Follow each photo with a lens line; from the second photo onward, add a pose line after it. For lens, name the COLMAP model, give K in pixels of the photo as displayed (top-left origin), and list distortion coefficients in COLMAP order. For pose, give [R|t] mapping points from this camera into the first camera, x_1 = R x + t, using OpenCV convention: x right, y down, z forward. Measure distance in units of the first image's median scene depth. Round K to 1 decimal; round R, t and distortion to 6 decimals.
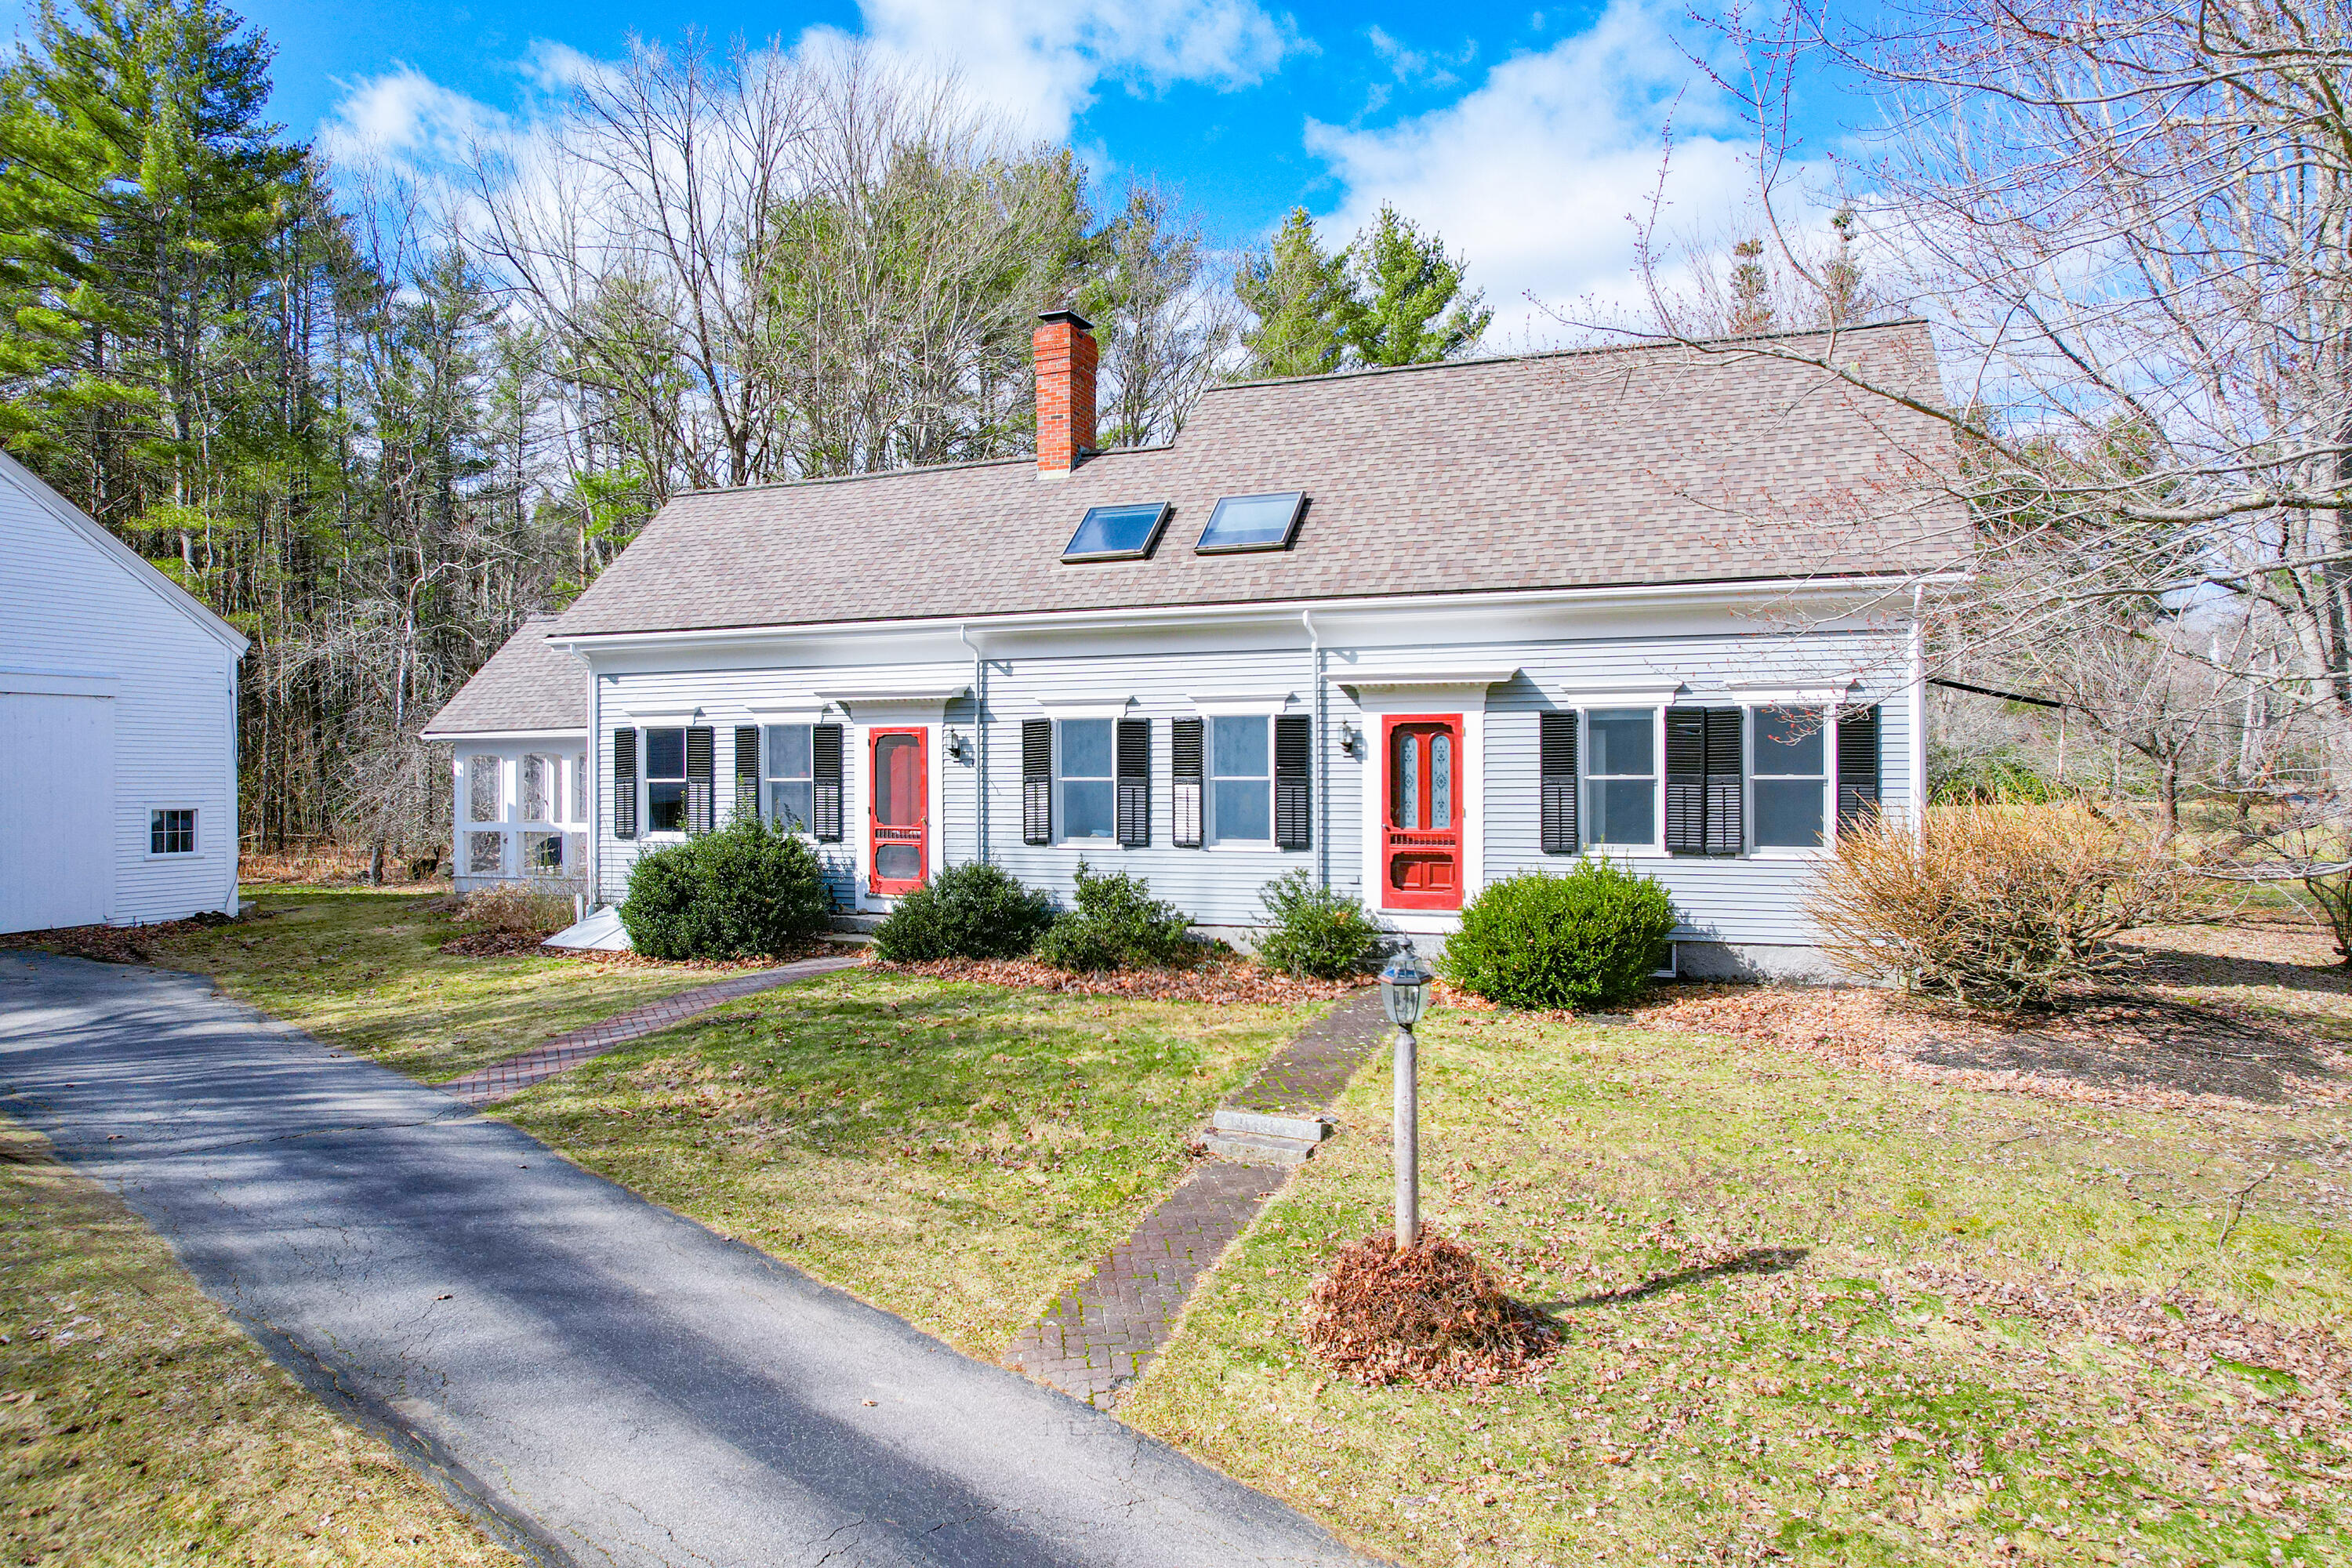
lens RADIAL K [[1505.9, 0, 1161.3], [0, 1505.9, 777.1], [0, 0, 1]] dist [-0.064443, 0.051753]
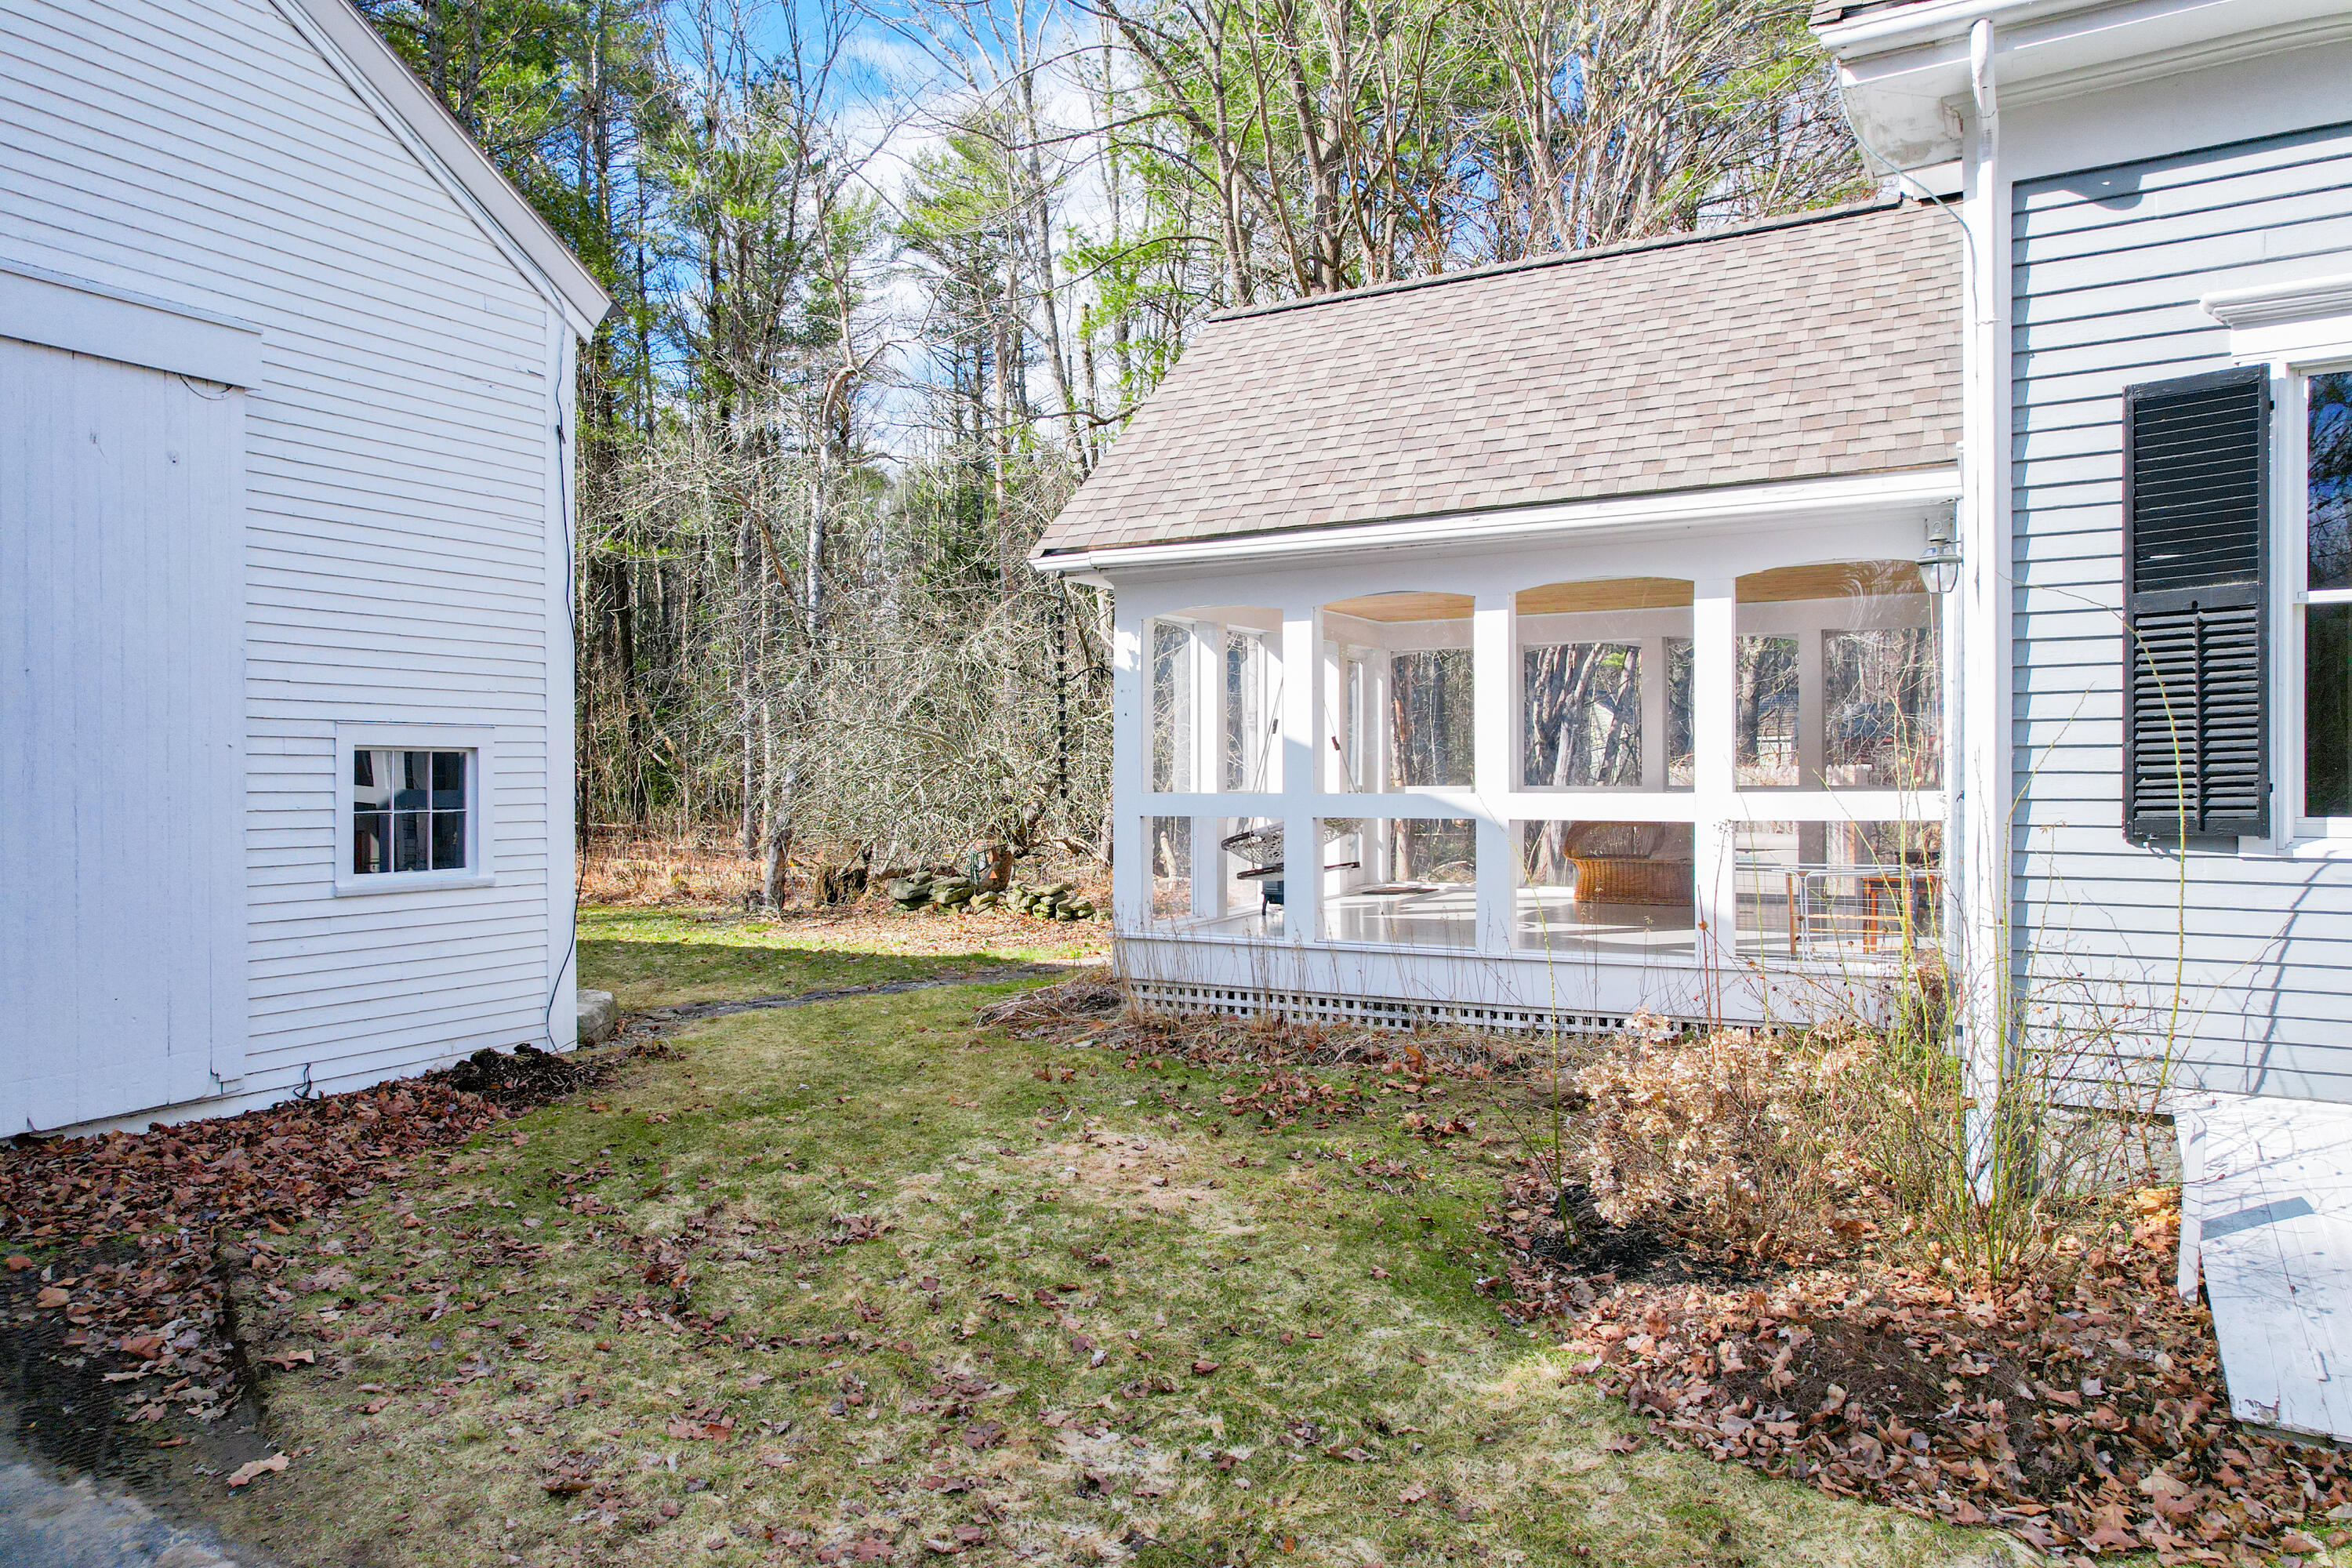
lens RADIAL K [[1505.9, 0, 1152.3], [0, 1505.9, 776.1], [0, 0, 1]] dist [-0.064443, 0.051753]
pose [[0.988979, 0.003168, -0.148021, -0.519962], [-0.002817, 0.999993, 0.002579, 0.031851], [0.148028, -0.002134, 0.988981, 0.794634]]
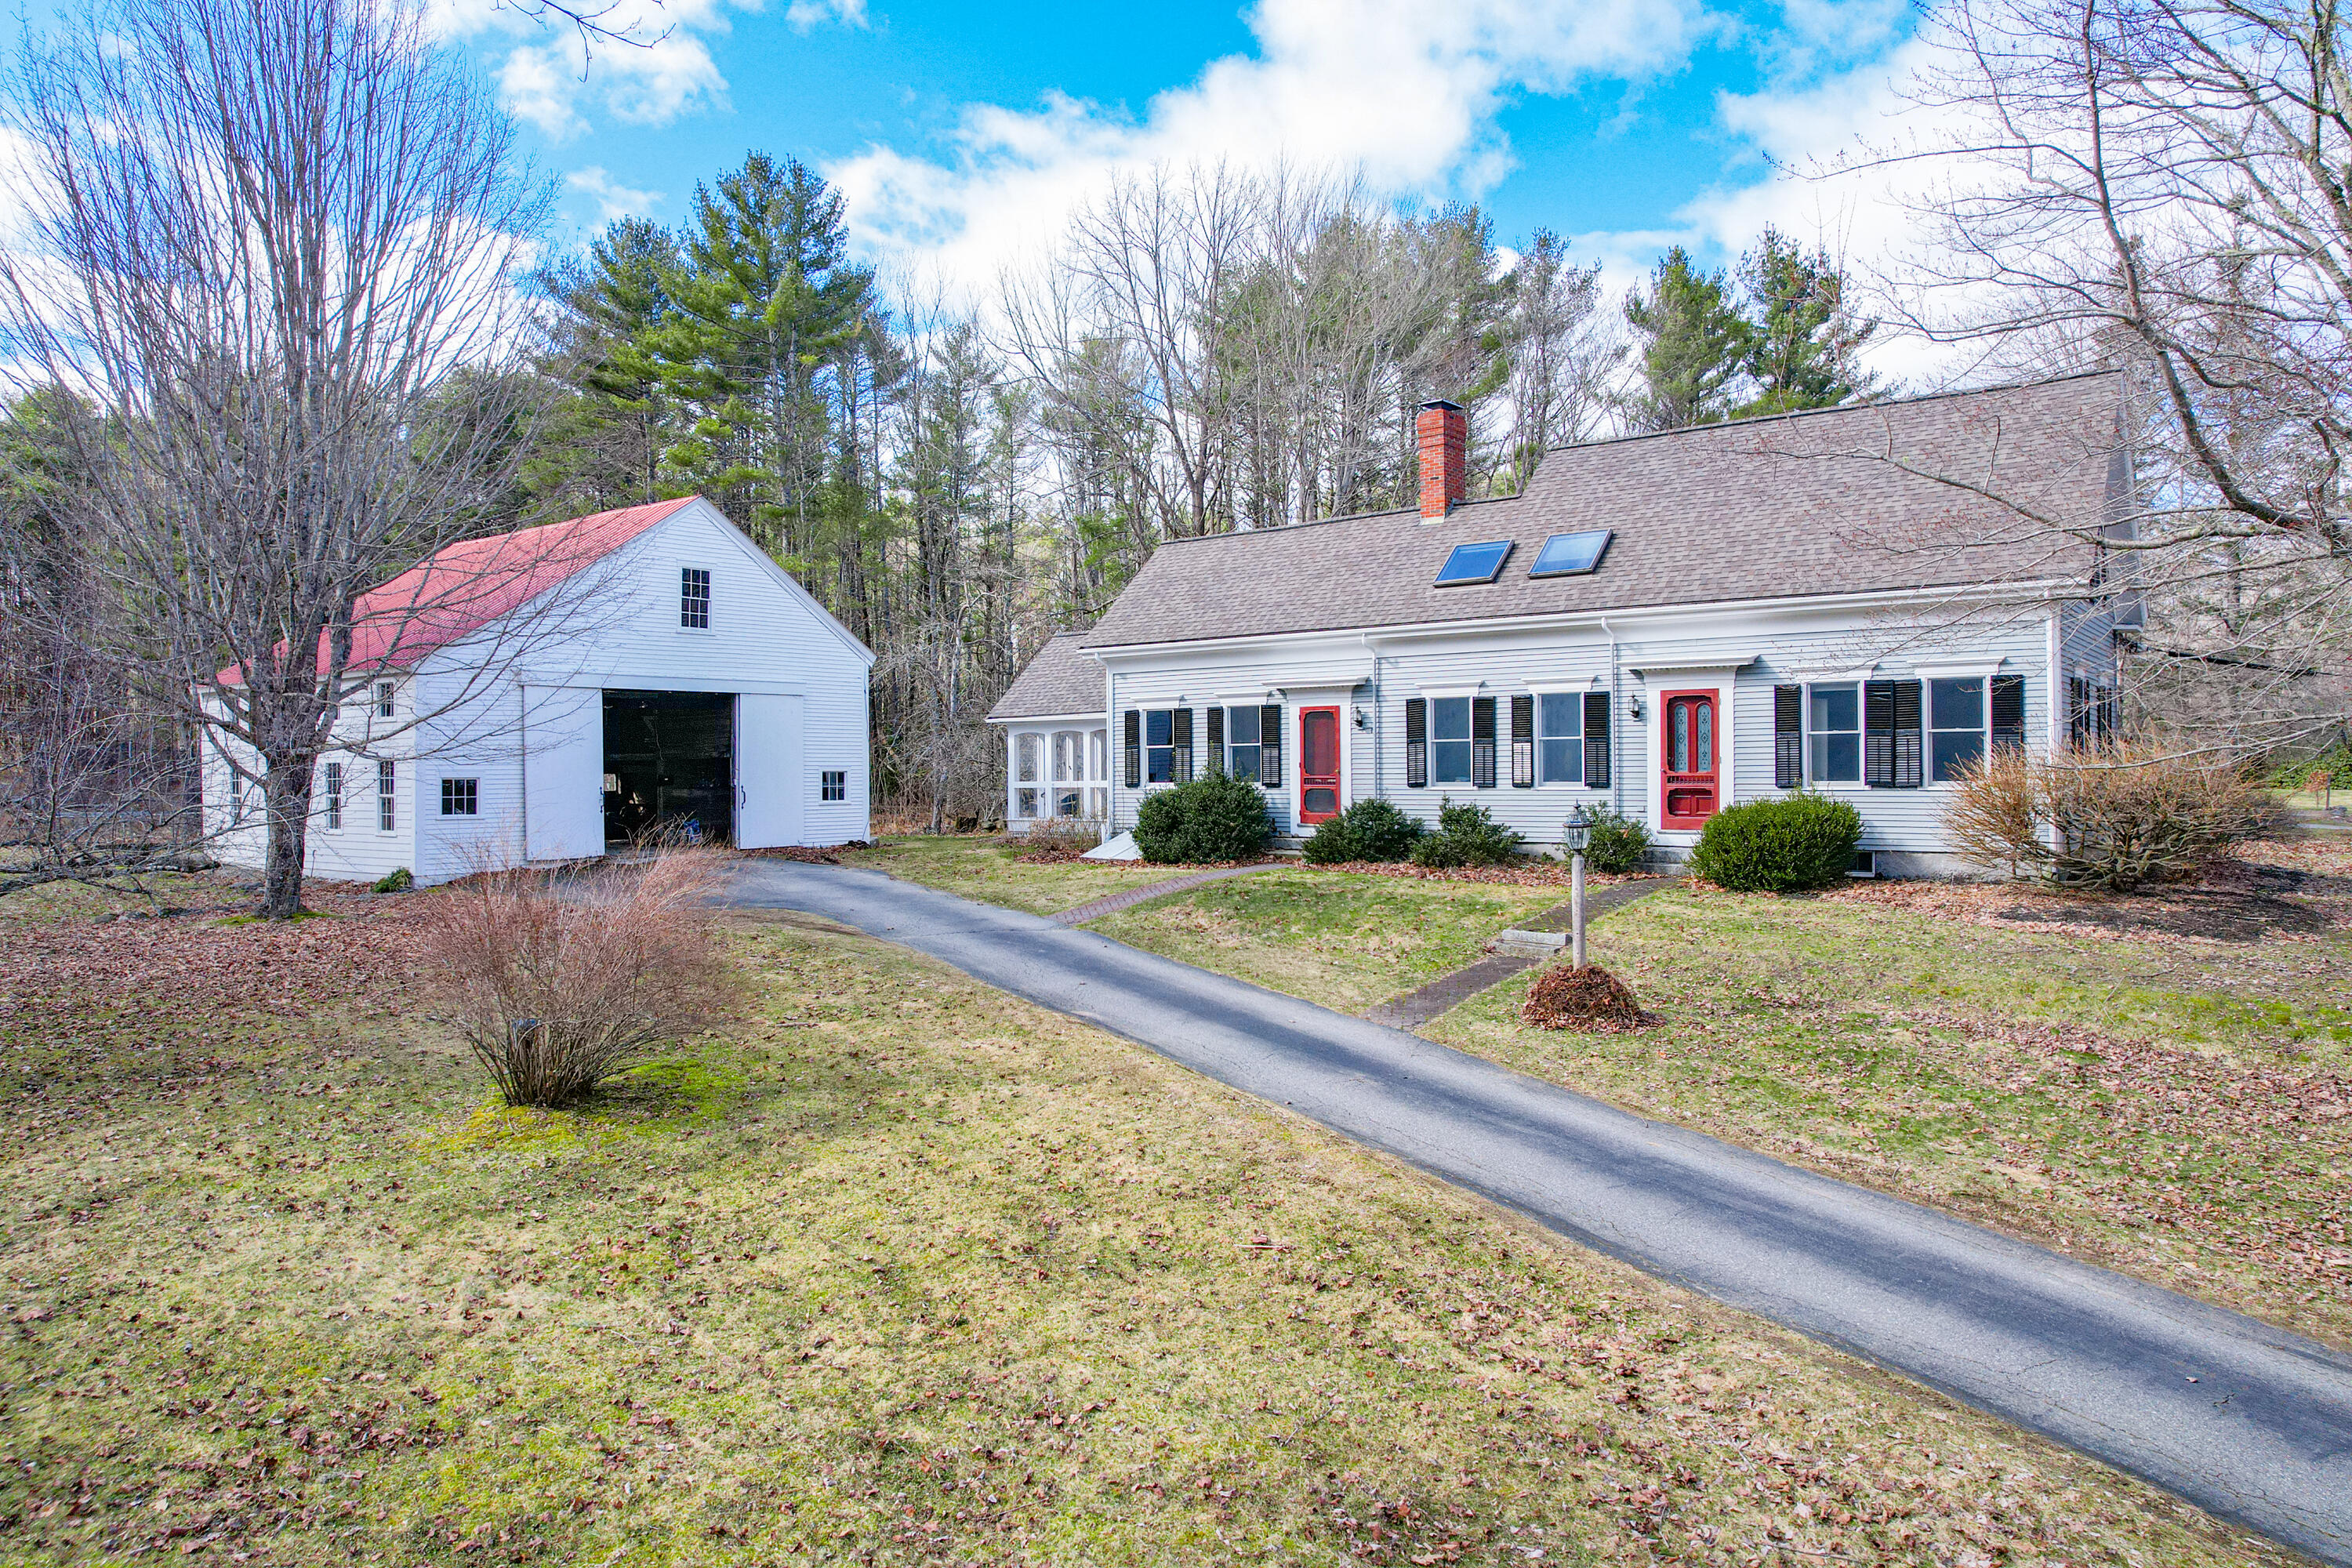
lens RADIAL K [[1505.9, 0, 1158.9], [0, 1505.9, 784.7], [0, 0, 1]] dist [-0.064443, 0.051753]
pose [[0.957813, -0.000649, -0.287390, 0.086490], [0.002793, 0.999971, 0.007049, 0.030232], [0.287377, -0.007554, 0.957788, -0.401019]]
